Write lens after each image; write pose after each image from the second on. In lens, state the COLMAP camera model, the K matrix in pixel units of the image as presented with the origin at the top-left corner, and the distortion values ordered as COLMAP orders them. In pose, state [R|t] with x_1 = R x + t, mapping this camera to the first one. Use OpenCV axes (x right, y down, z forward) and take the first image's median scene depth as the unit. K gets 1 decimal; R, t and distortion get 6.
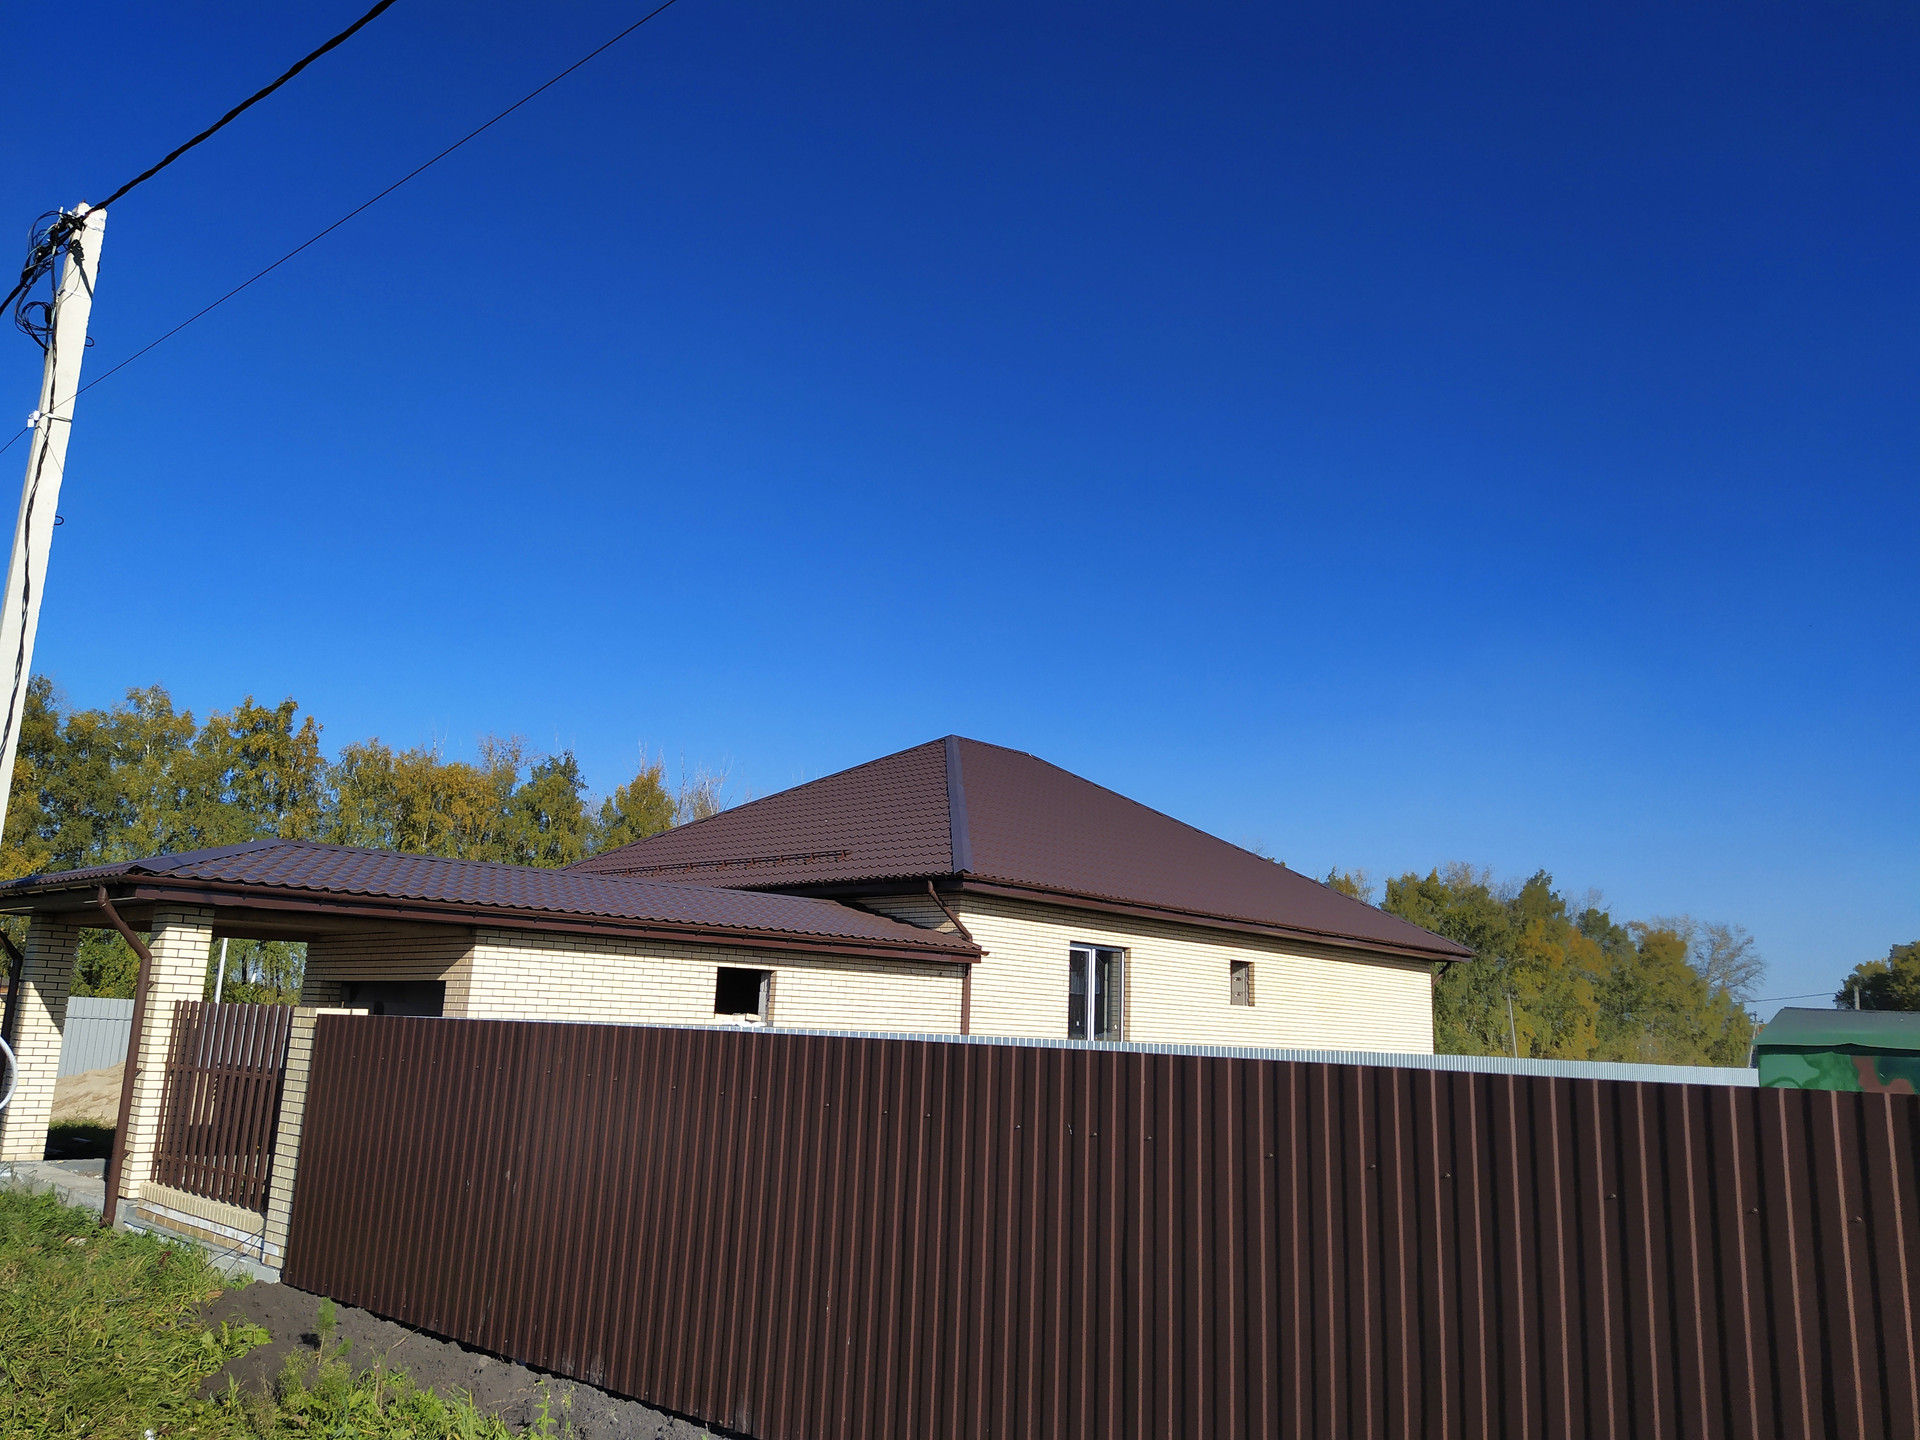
lens RADIAL K [[1405.3, 0, 968.2], [0, 1405.3, 717.8], [0, 0, 1]] dist [0.111166, -0.147907]
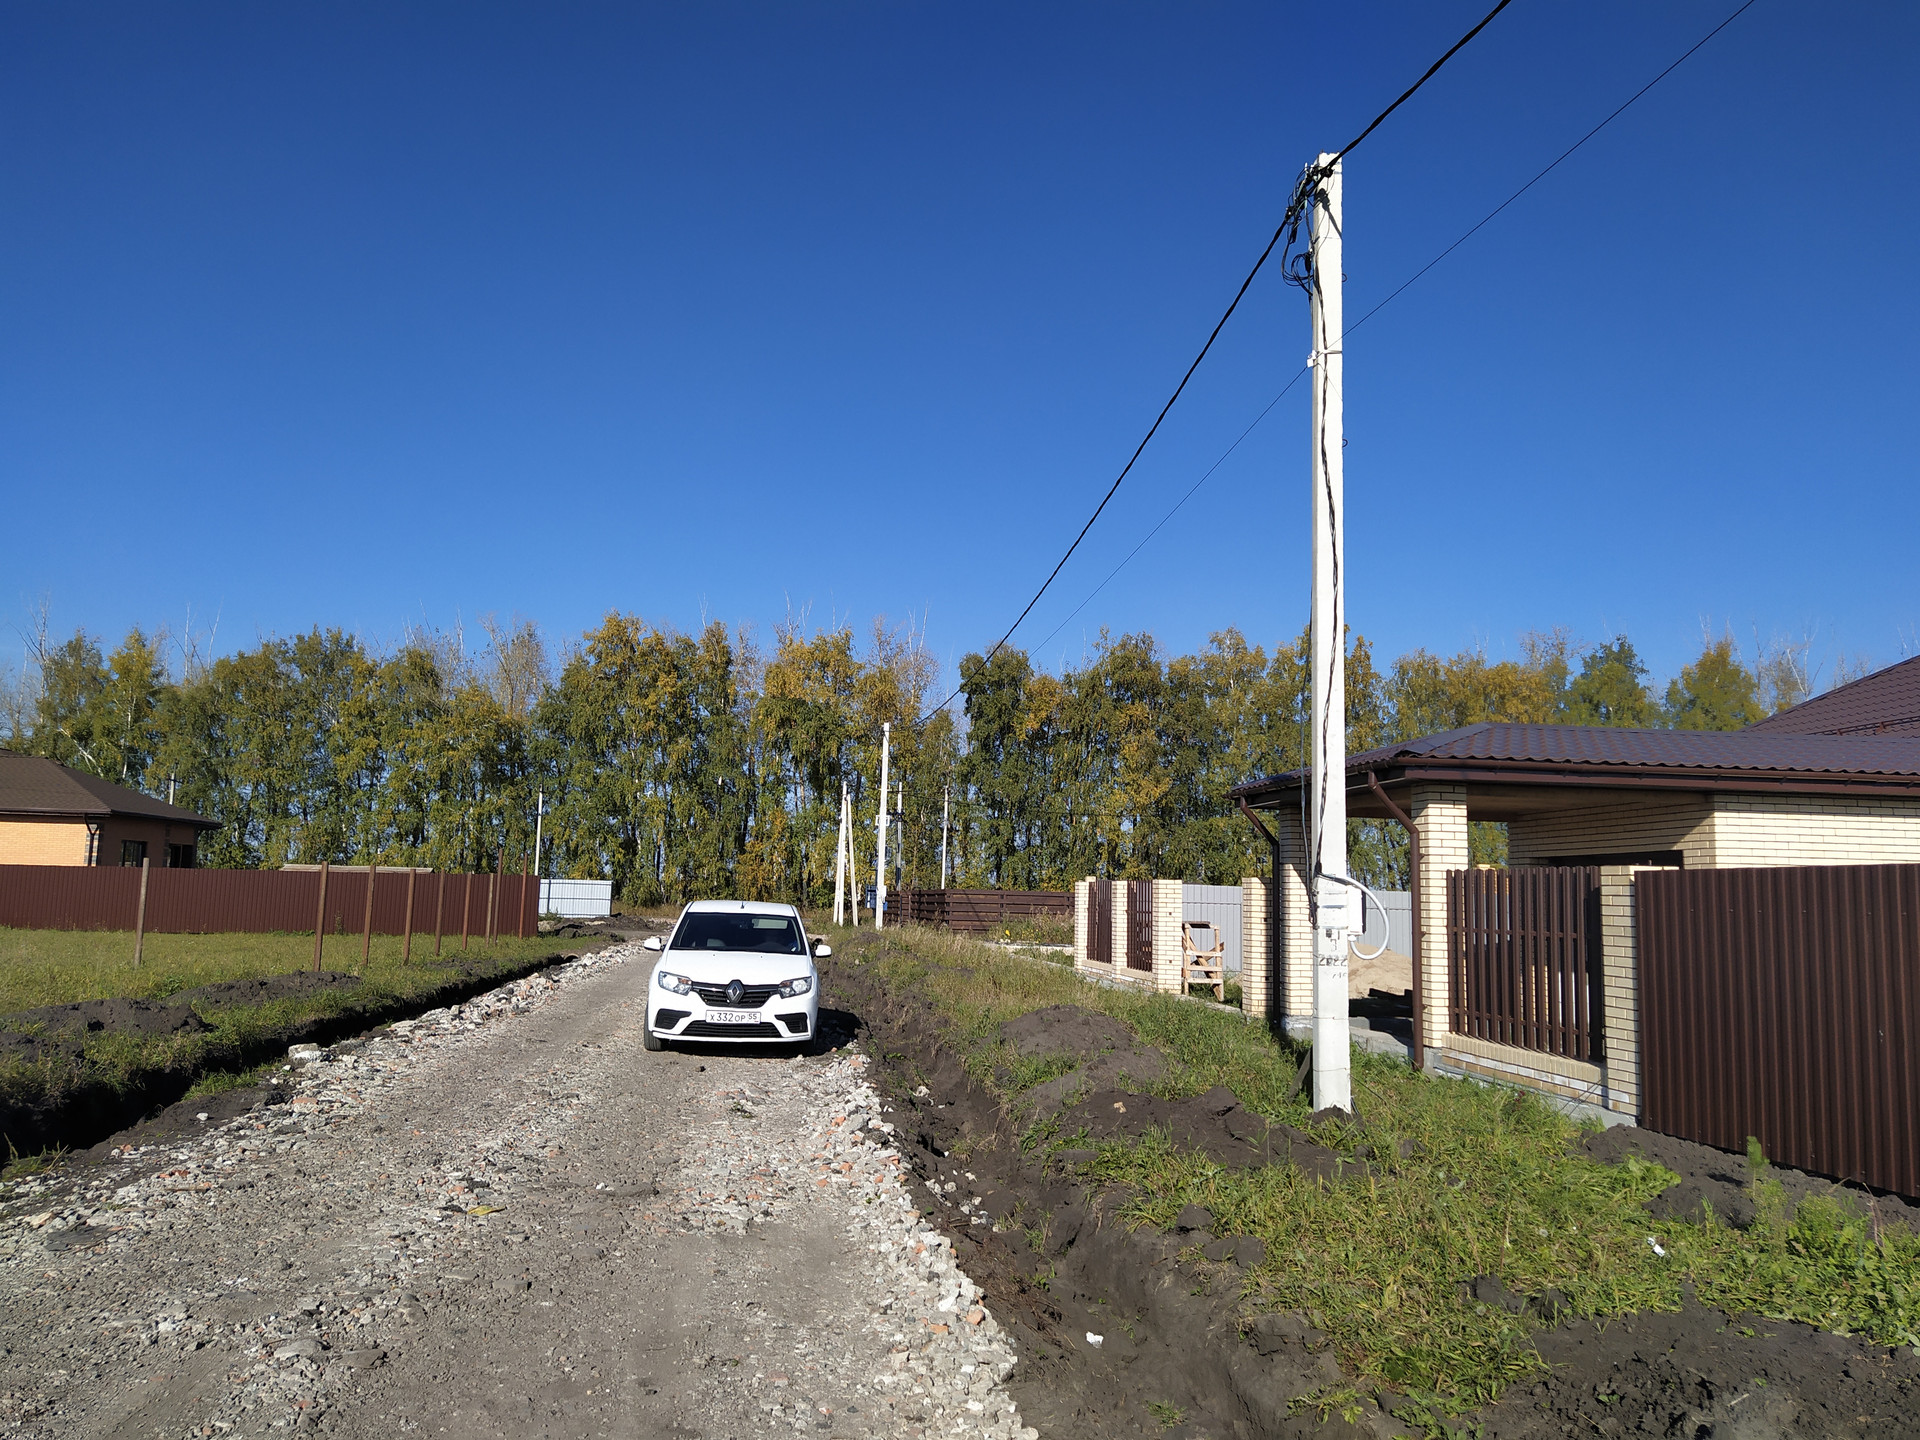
lens RADIAL K [[1405.3, 0, 968.2], [0, 1405.3, 717.8], [0, 0, 1]] dist [0.111166, -0.147907]
pose [[0.780445, -0.101556, -0.616922, -0.132574], [0.139411, 0.990144, 0.013369, 0.013991], [0.609484, -0.096439, 0.786911, -0.055357]]
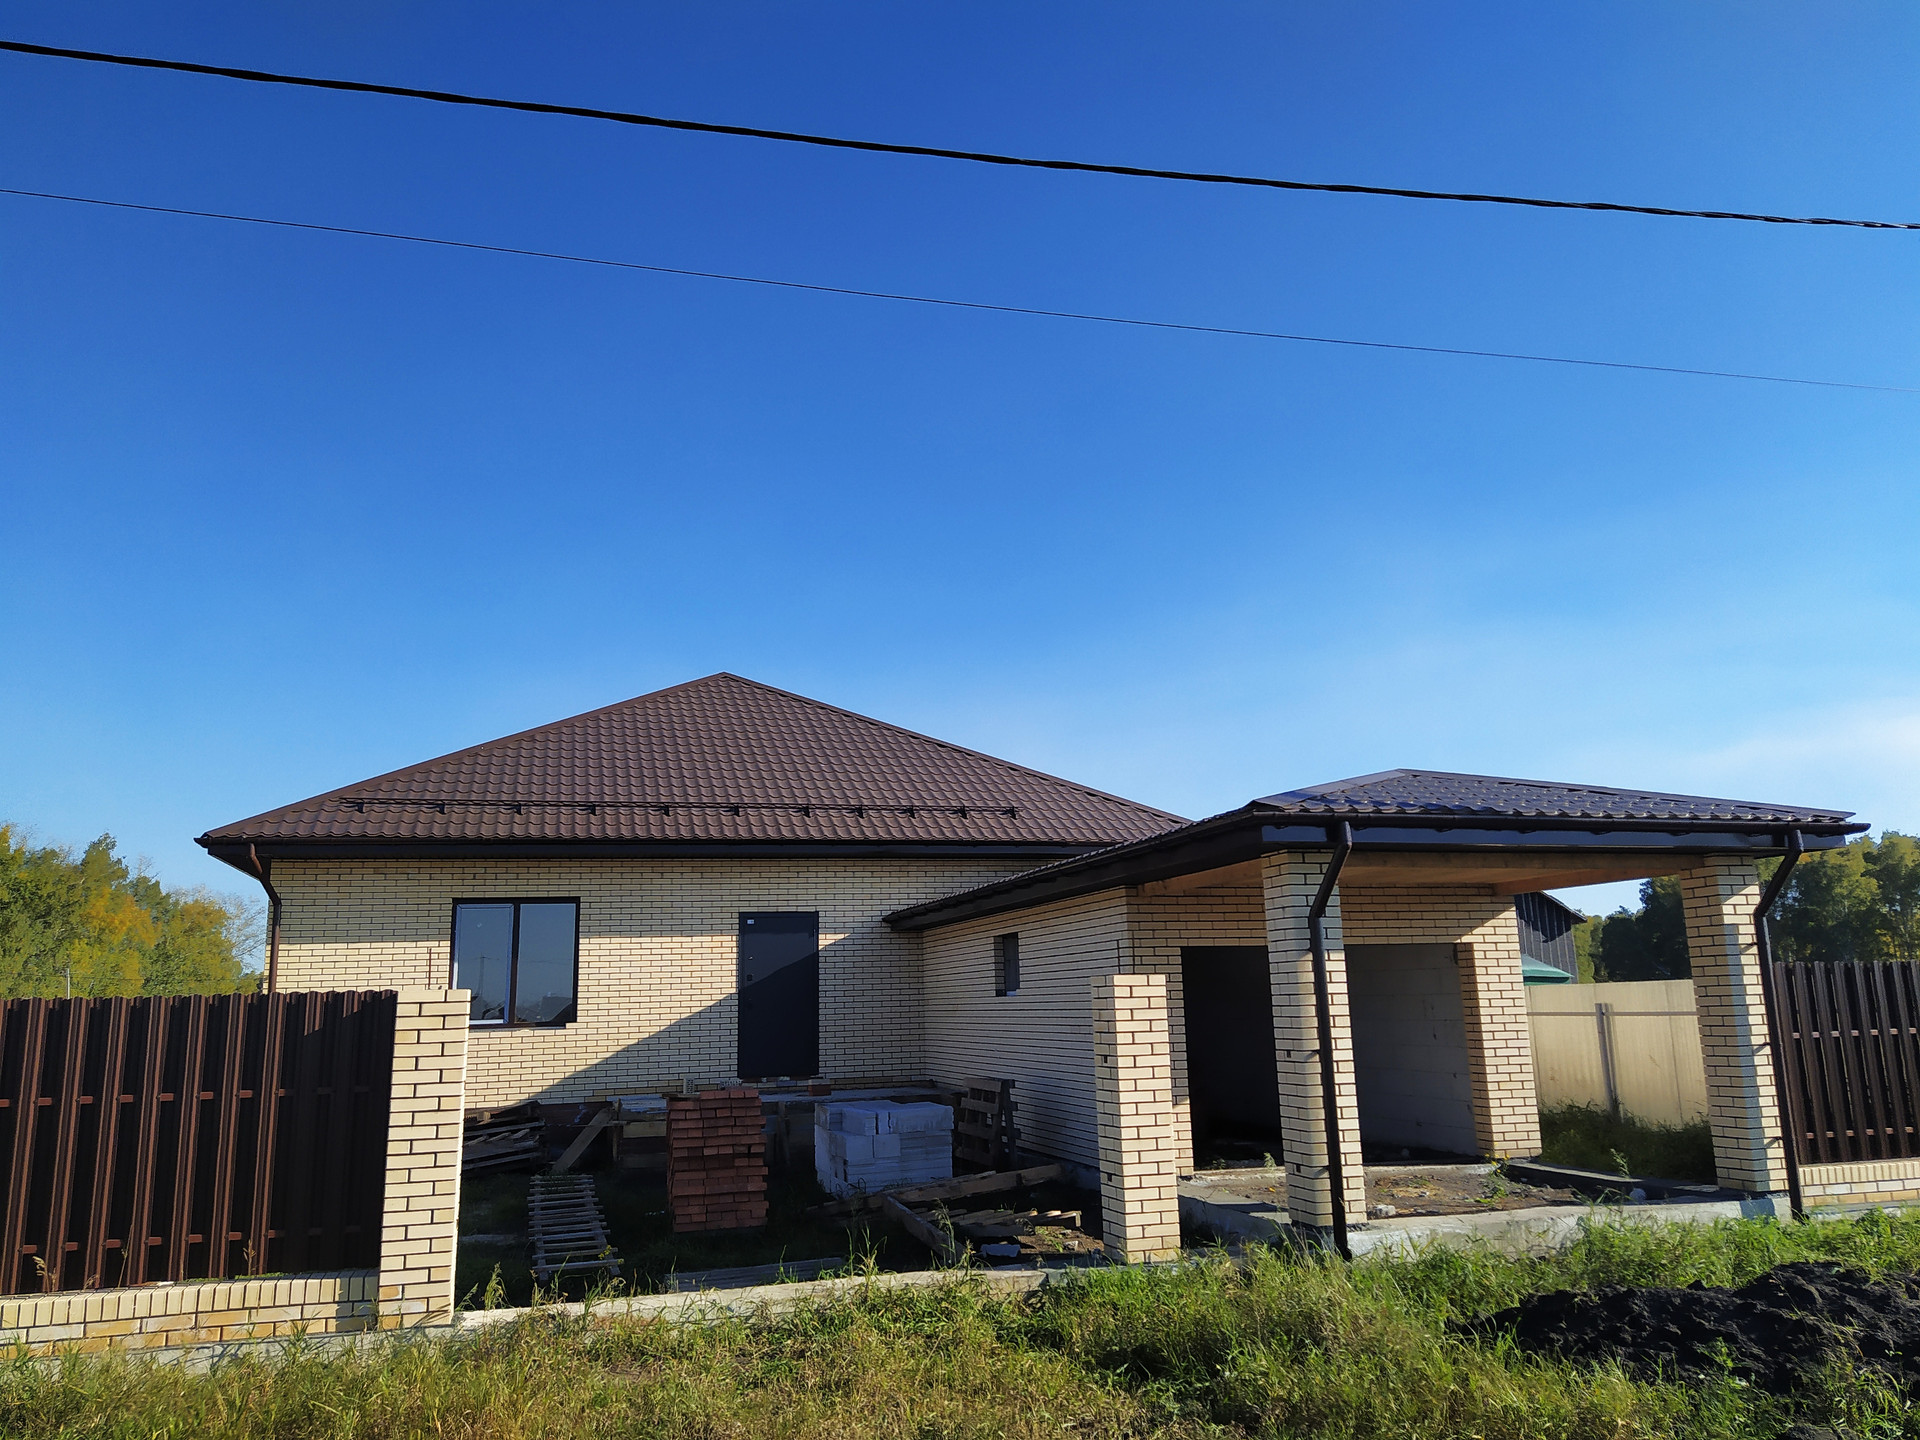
lens RADIAL K [[1405.3, 0, 968.2], [0, 1405.3, 717.8], [0, 0, 1]] dist [0.111166, -0.147907]
pose [[0.488479, 0.119237, 0.864390, -1.315537], [-0.136707, 0.988844, -0.059149, 0.136582], [-0.861800, -0.089275, 0.499330, 0.817635]]
